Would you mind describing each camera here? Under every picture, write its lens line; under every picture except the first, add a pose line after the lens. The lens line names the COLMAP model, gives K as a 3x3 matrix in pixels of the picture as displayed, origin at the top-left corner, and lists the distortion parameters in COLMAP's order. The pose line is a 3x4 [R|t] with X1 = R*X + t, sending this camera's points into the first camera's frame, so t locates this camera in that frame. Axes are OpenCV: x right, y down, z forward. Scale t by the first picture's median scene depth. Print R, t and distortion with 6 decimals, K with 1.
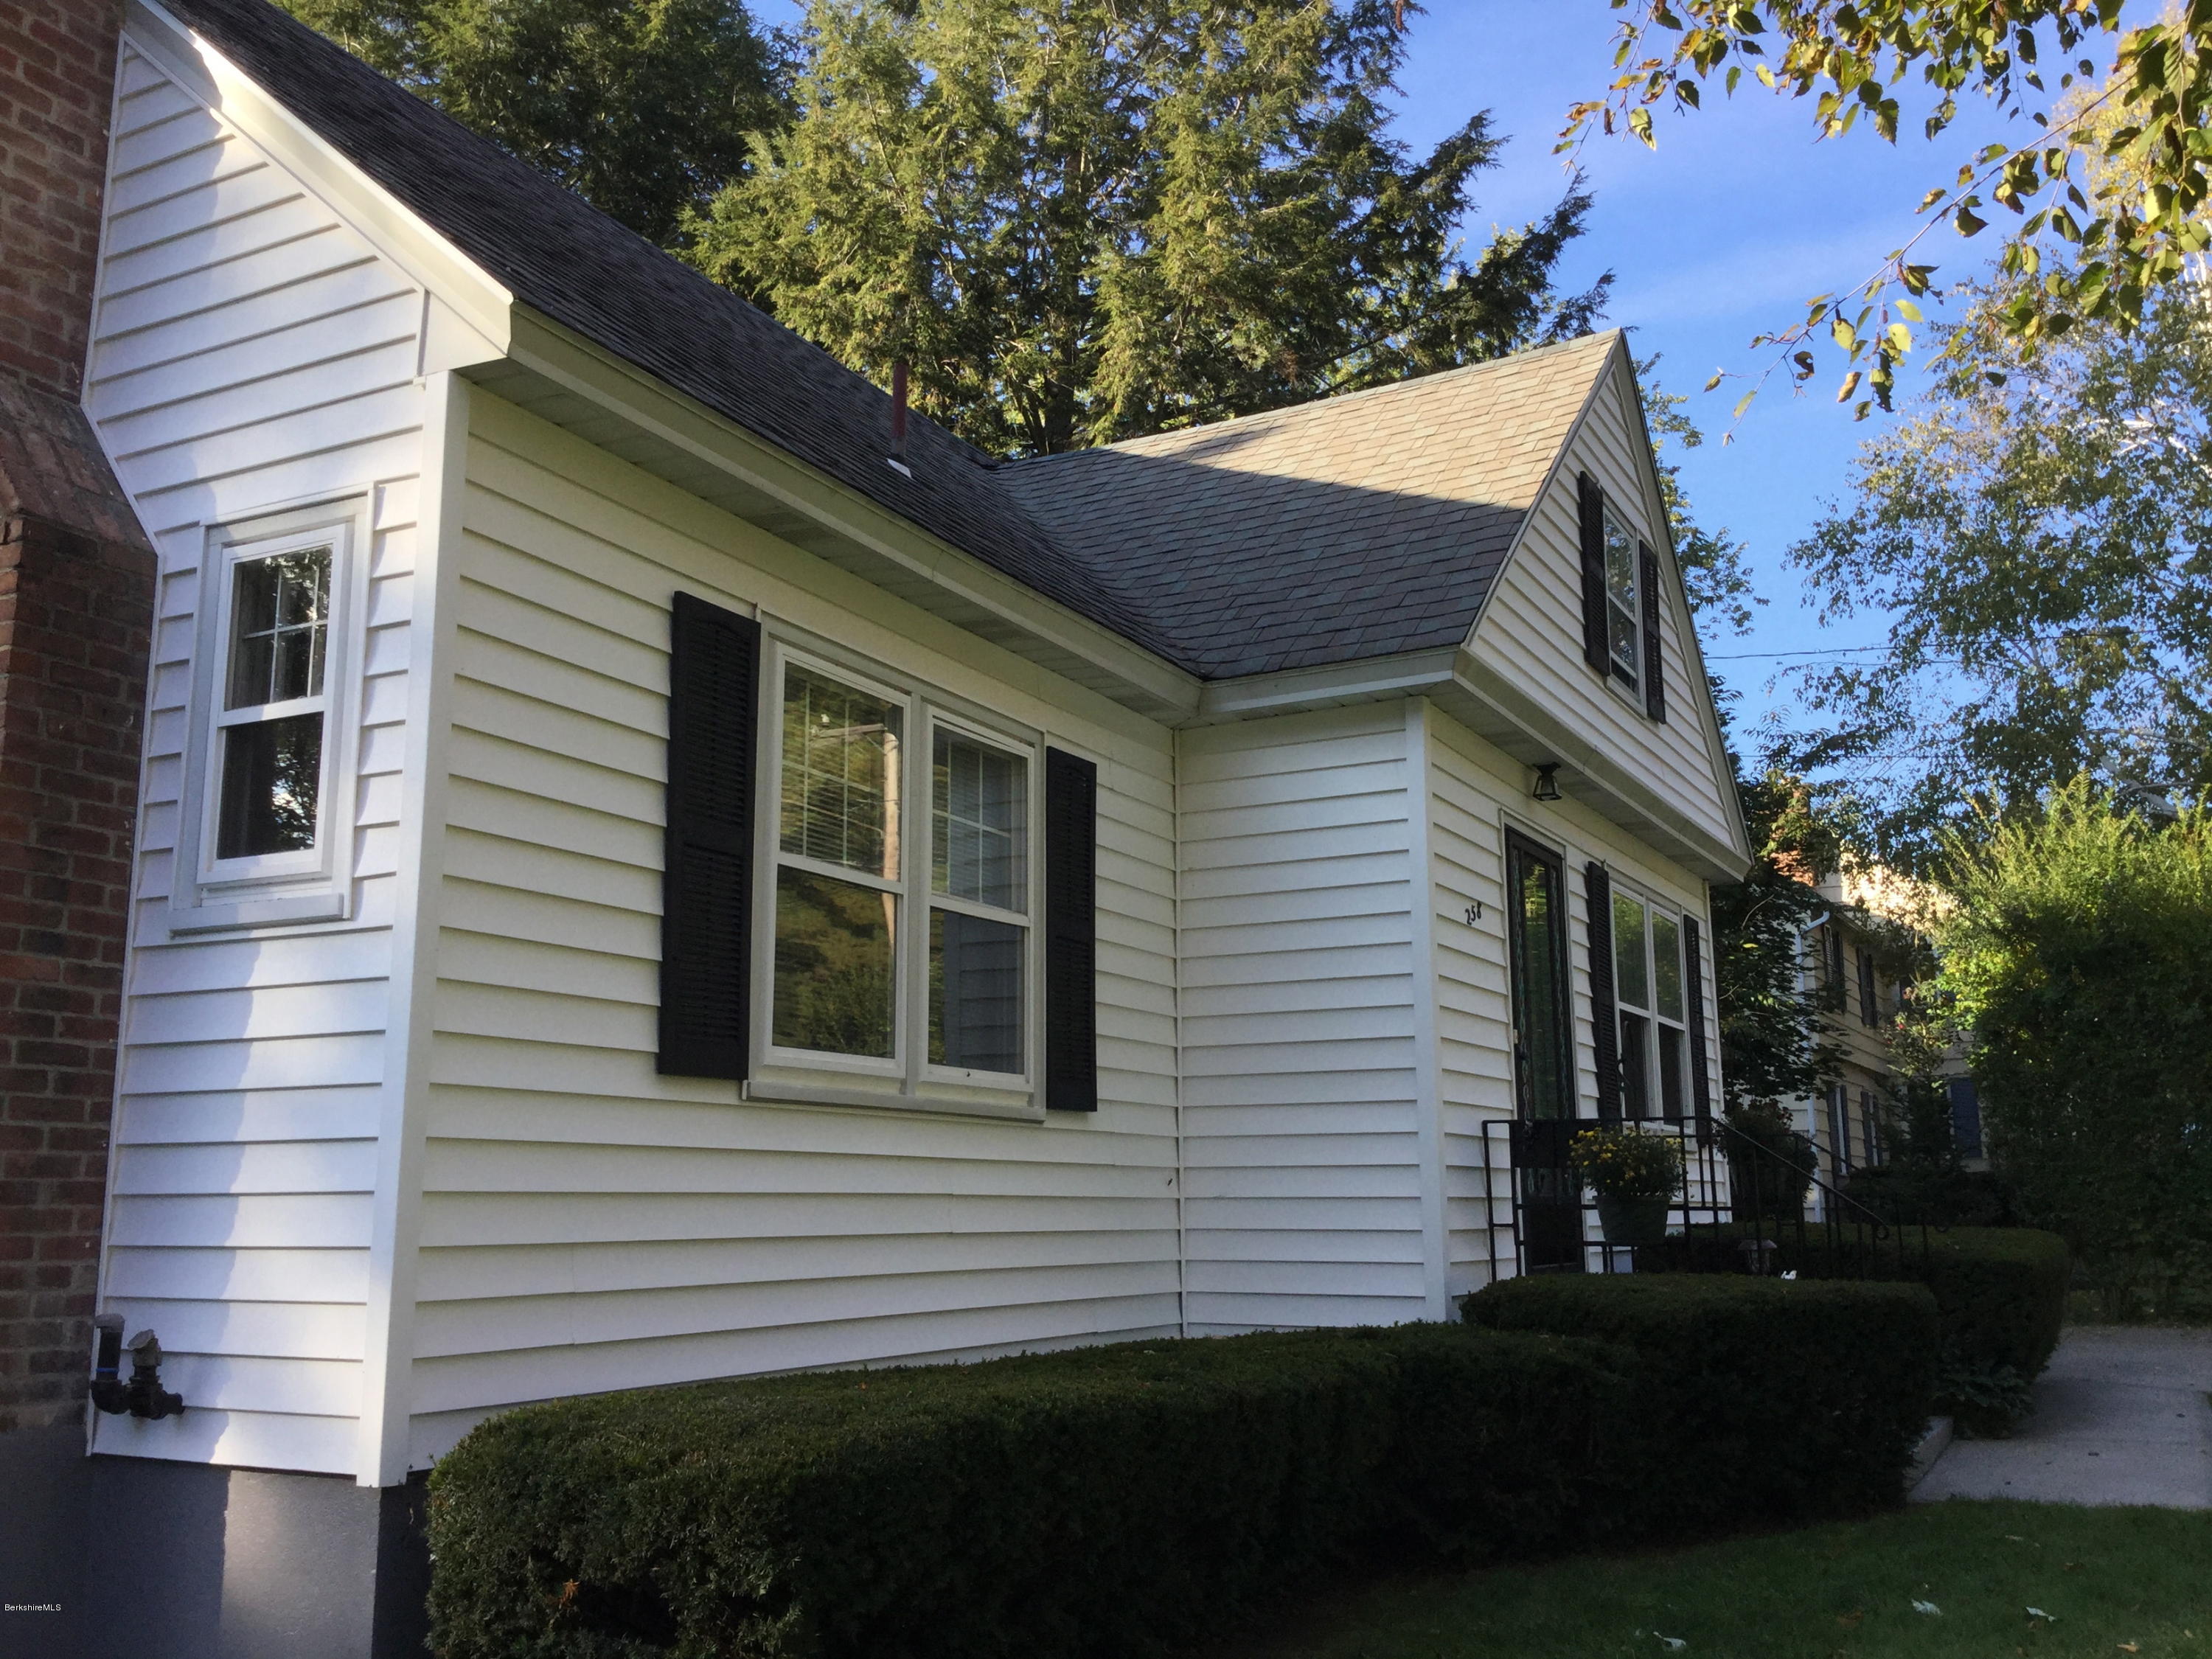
lens RADIAL K [[1991.3, 0, 1106.0], [0, 1991.3, 829.5], [0, 0, 1]] dist [-0.002122, -0.005047]
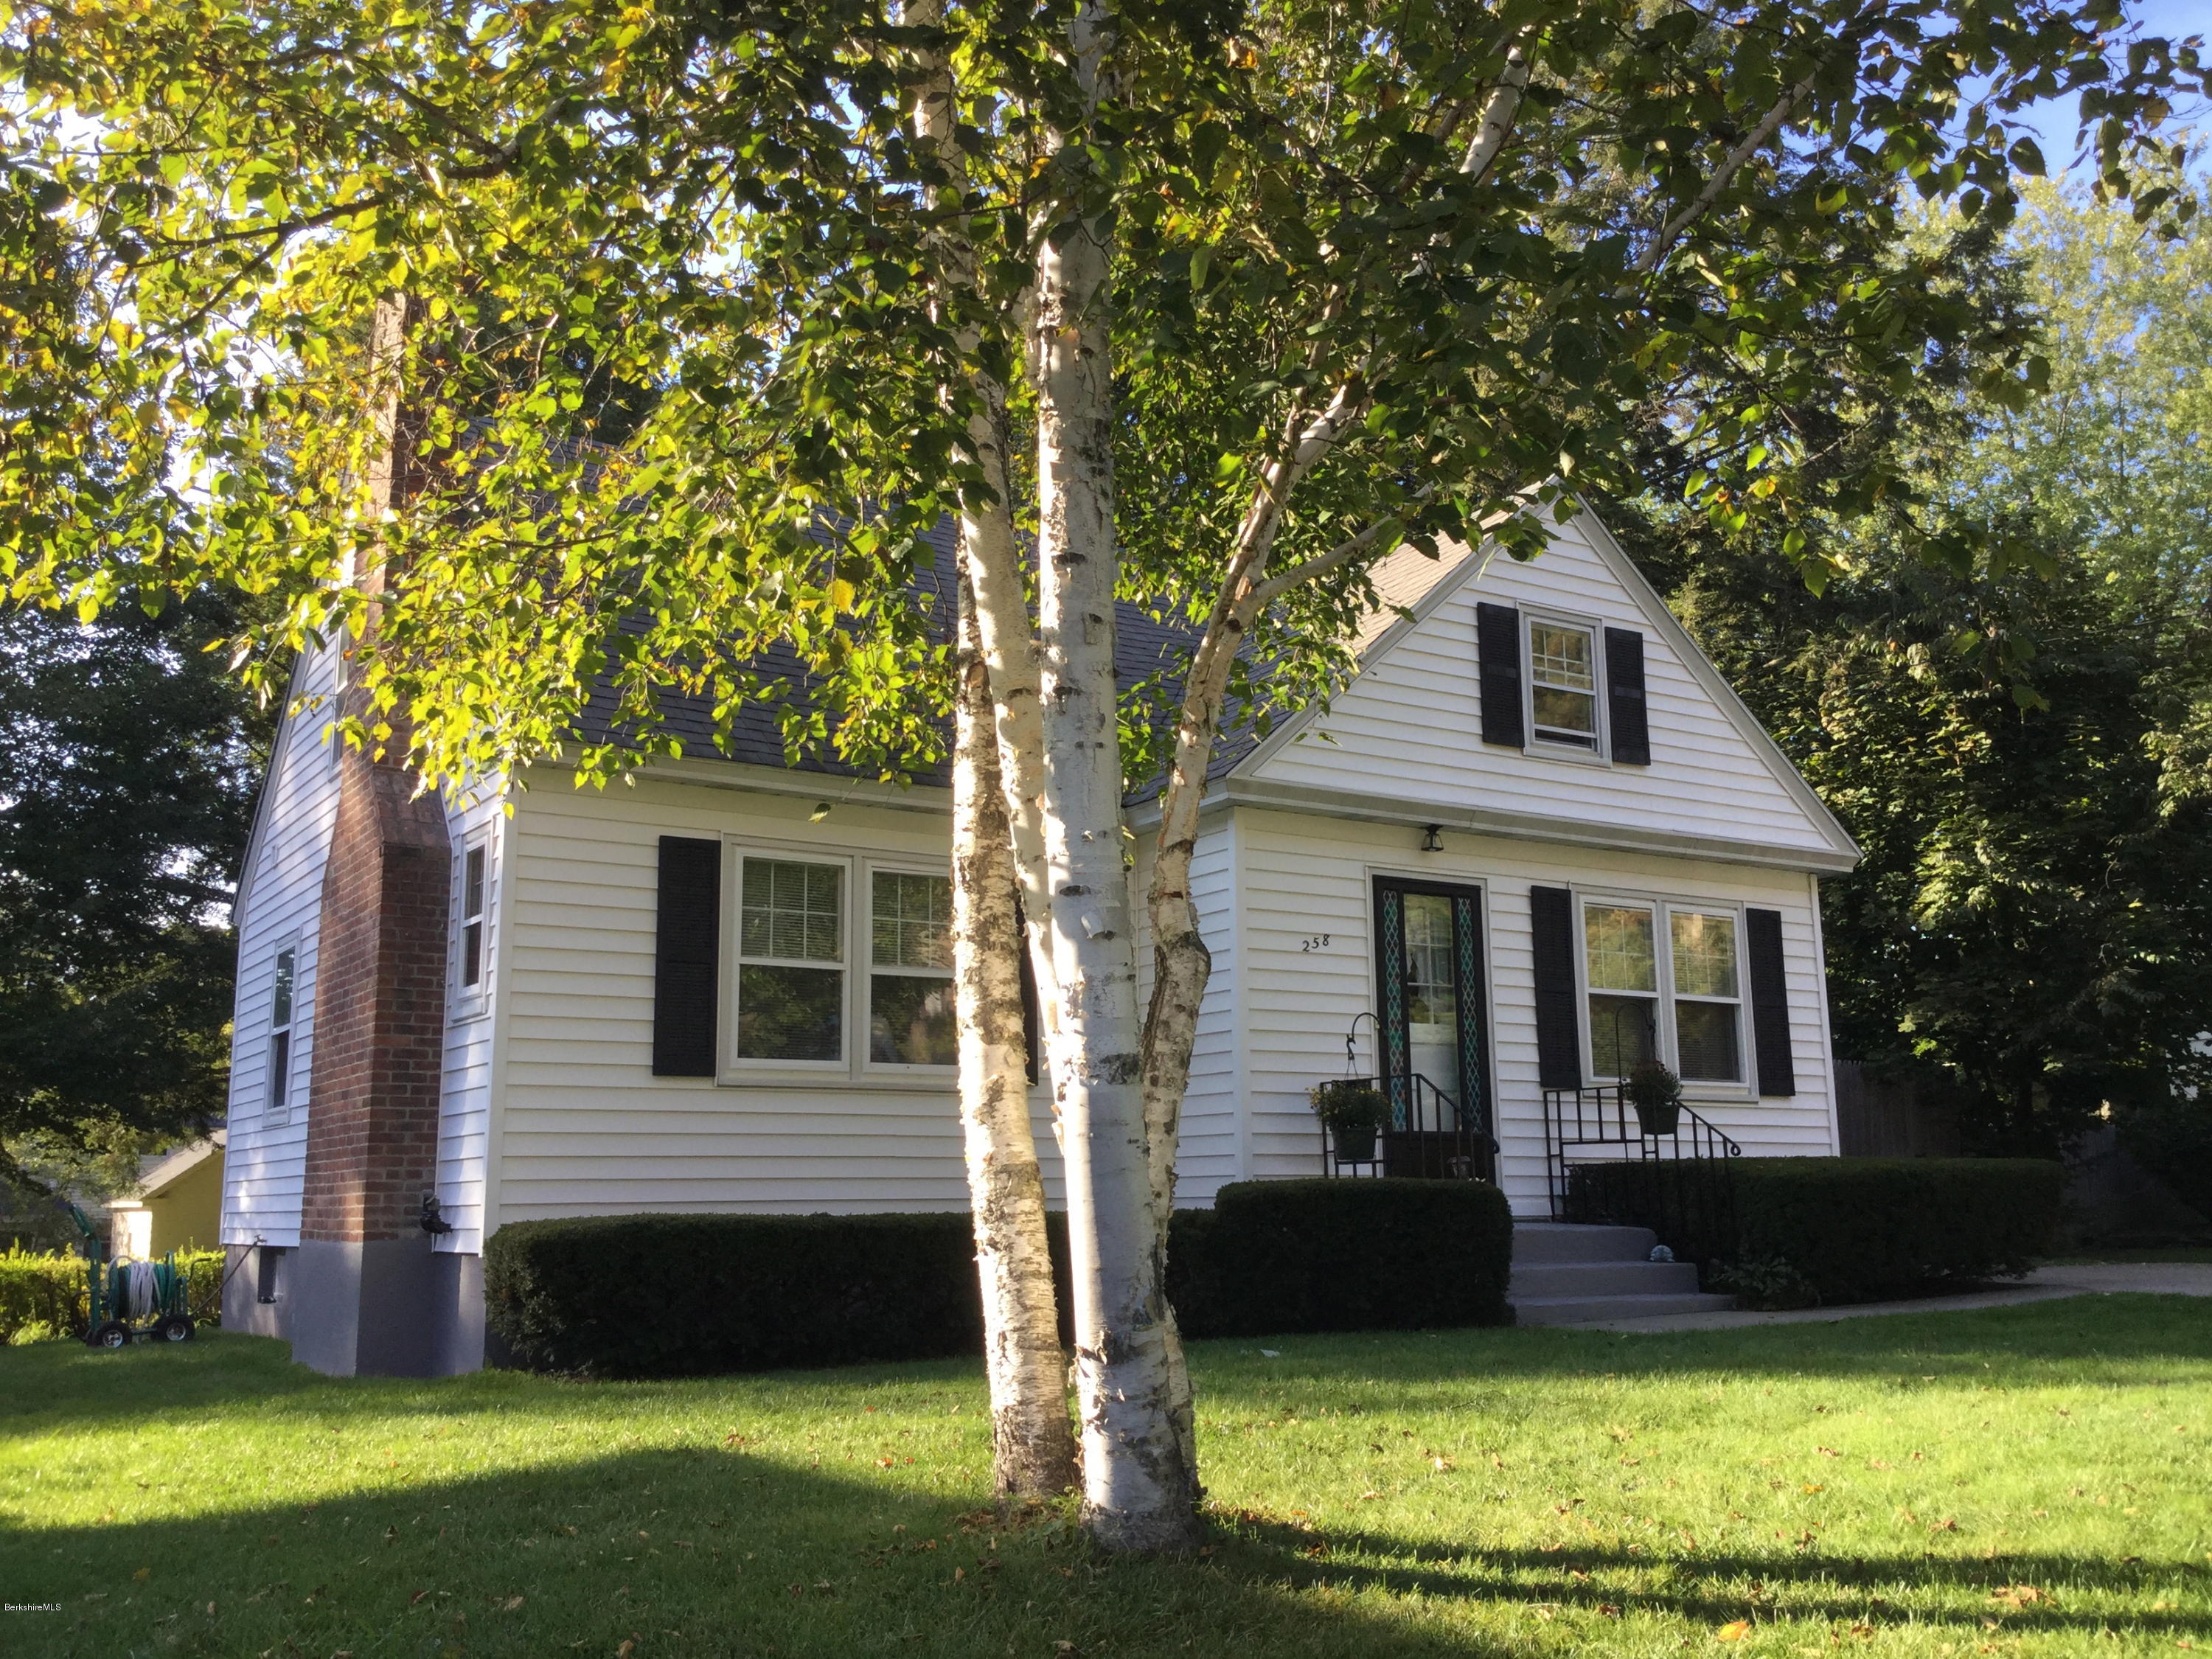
lens RADIAL K [[1965.3, 0, 1106.0], [0, 1965.3, 829.5], [0, 0, 1]] dist [0.062169, -0.010875]
pose [[0.872706, -0.092864, -0.479334, 1.132973], [0.096989, 0.995153, -0.016213, -0.049982], [0.478517, -0.032341, 0.877483, -0.537767]]
